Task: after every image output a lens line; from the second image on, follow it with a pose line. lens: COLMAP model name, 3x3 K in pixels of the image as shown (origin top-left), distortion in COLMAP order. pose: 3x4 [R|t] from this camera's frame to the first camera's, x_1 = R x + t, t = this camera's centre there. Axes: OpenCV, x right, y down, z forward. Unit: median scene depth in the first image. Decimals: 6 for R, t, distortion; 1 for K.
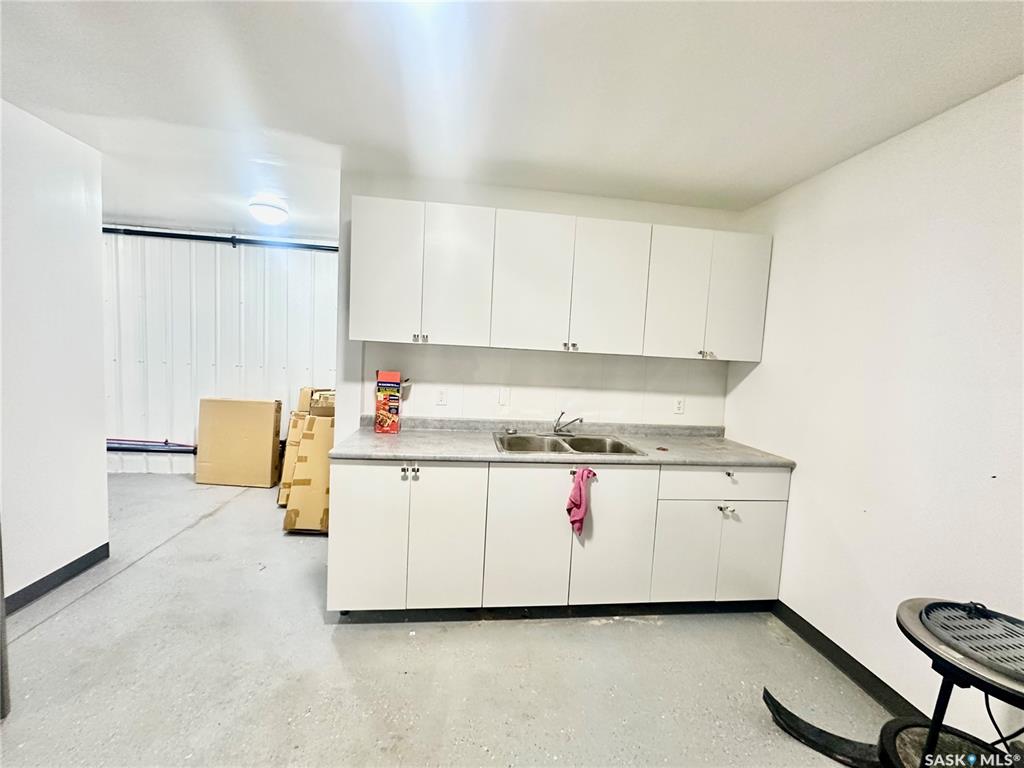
lens RADIAL K [[408.2, 0, 512.0], [0, 408.2, 384.0], [0, 0, 1]] dist [-0.004021, 0.000785]
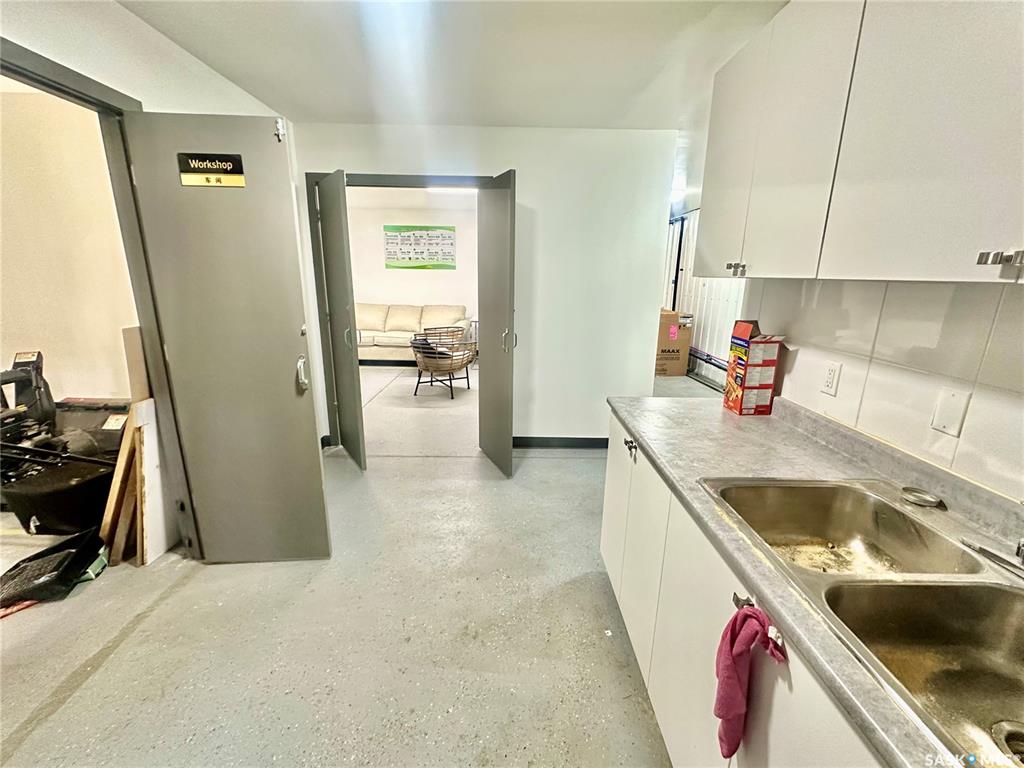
lens RADIAL K [[437.0, 0, 512.0], [0, 437.0, 384.0], [0, 0, 1]] dist [0.000344, 0.000005]
pose [[-0.110832, 0.189921, -0.975524, 0.466224], [-0.098203, 0.974675, 0.200912, -0.038945], [0.988975, 0.118067, -0.089374, 0.693572]]
